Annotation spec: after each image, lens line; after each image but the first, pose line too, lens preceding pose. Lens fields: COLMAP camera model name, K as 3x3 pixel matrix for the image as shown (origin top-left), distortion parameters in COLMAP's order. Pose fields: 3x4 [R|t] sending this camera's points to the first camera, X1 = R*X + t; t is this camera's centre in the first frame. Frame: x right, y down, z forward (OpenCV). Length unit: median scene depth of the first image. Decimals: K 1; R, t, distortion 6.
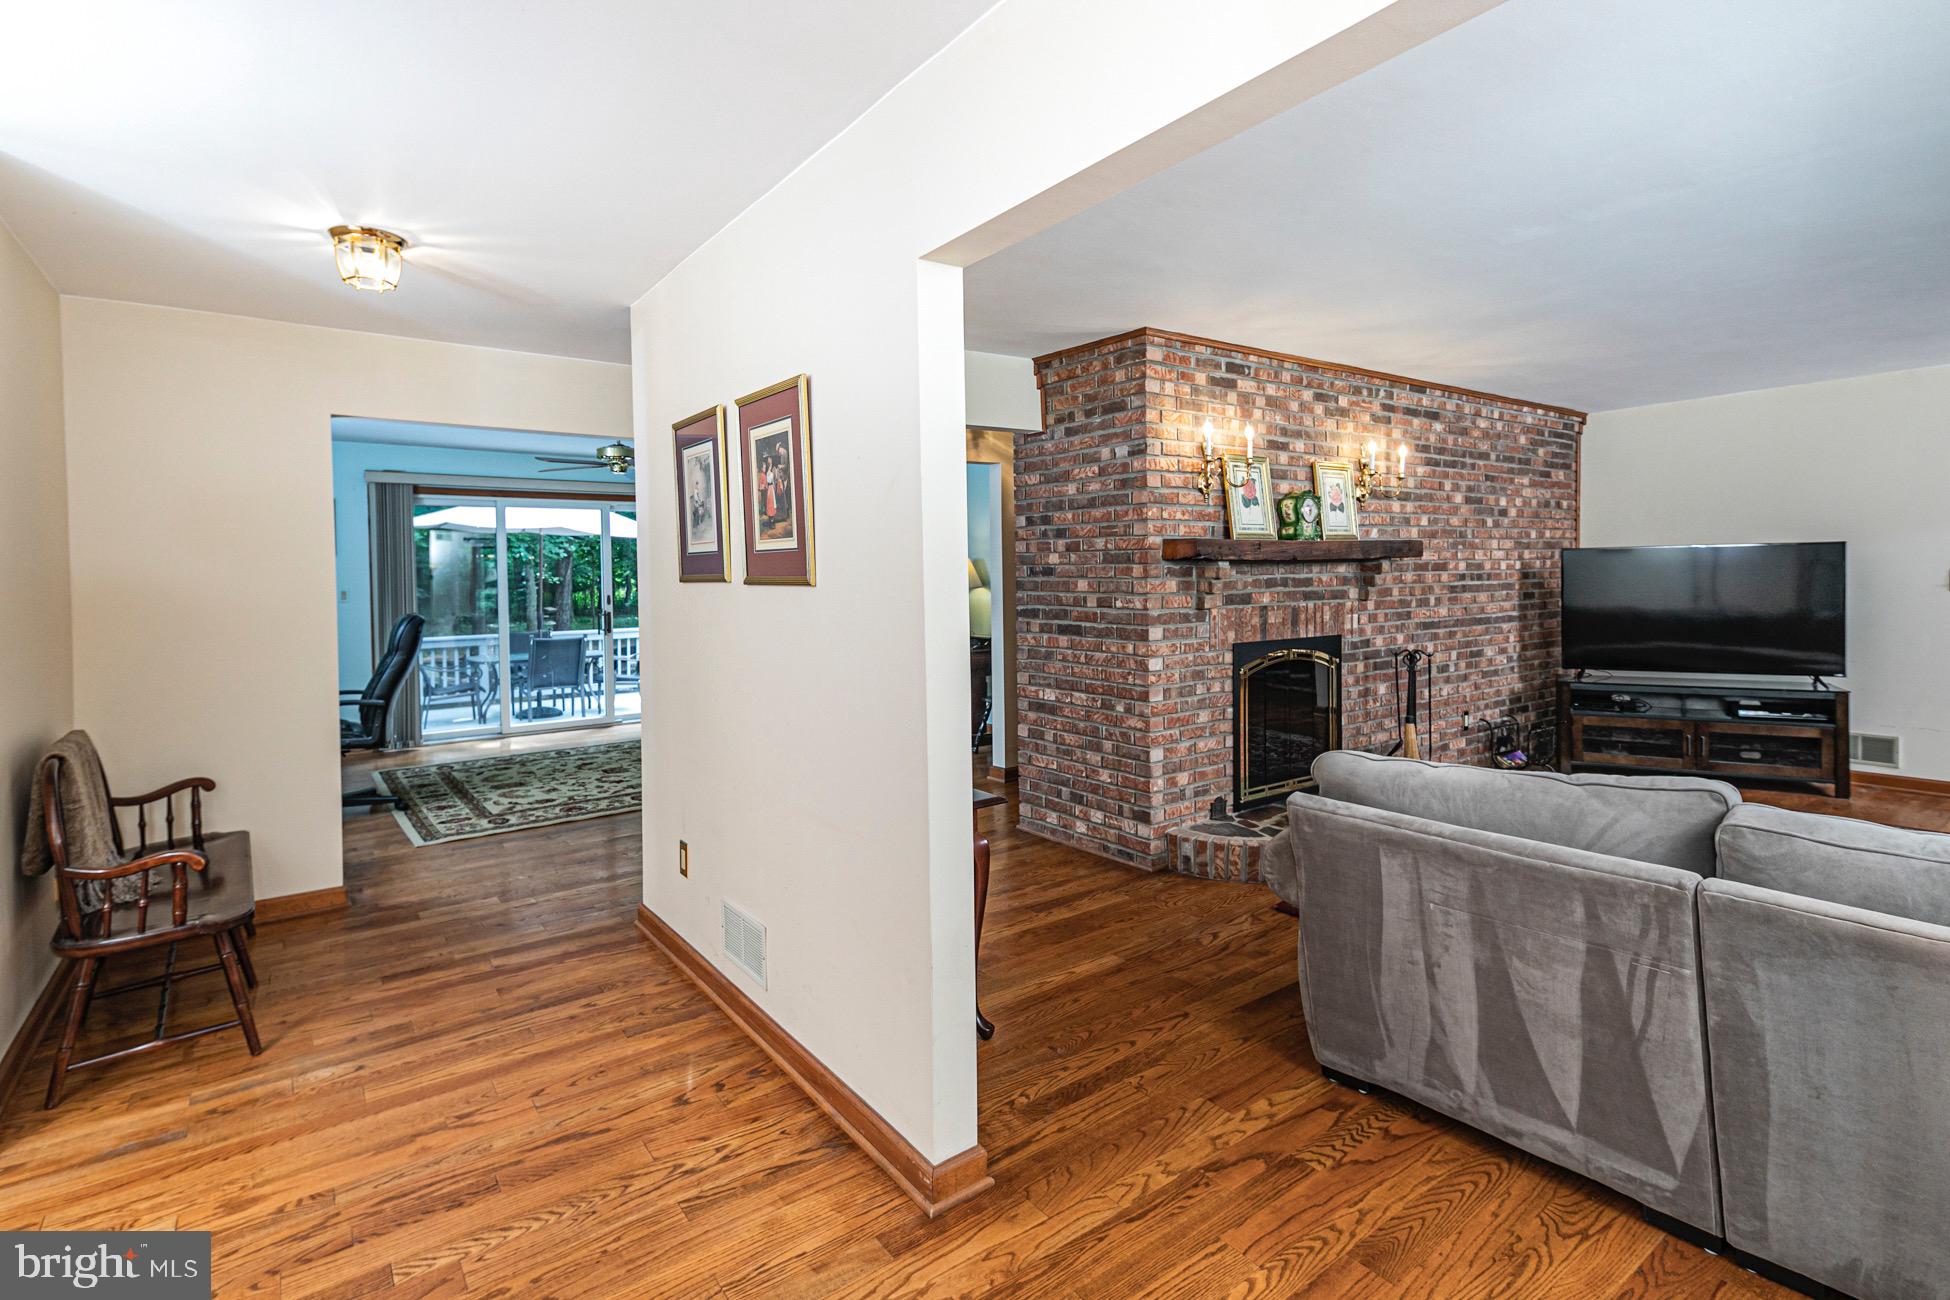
lens RADIAL K [[922.4, 0, 956.2], [0, 922.4, 604.6], [0, 0, 1]] dist [0.000111, -0.001865]
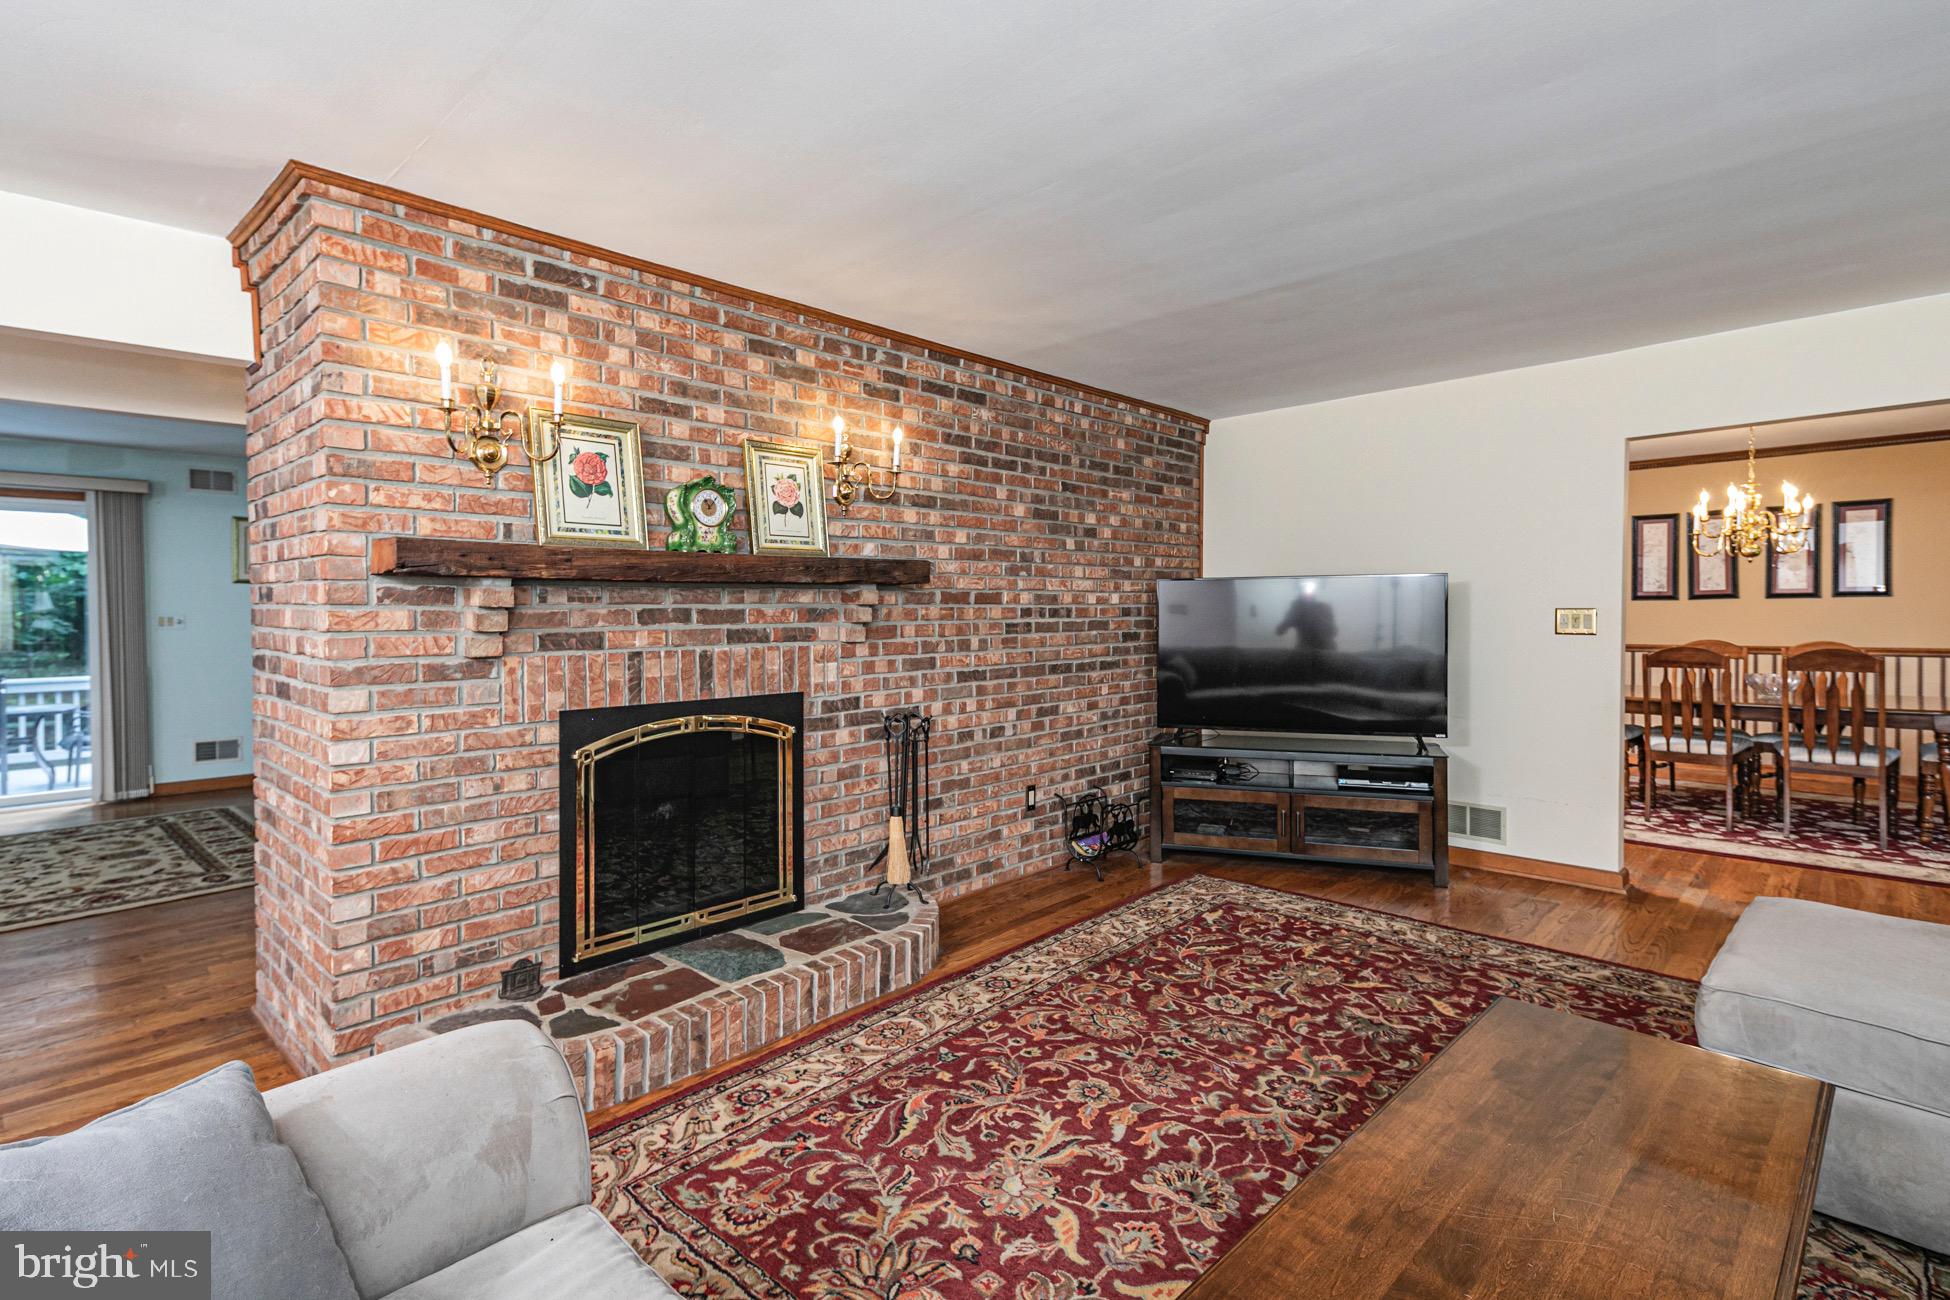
lens RADIAL K [[922.4, 0, 977.4], [0, 922.4, 637.9], [0, 0, 1]] dist [0.000111, -0.001865]
pose [[0.978927, 0.004189, 0.204168, 0.397346], [-0.003314, 0.999984, -0.004631, -0.005477], [-0.204184, 0.003857, 0.978925, 0.284672]]
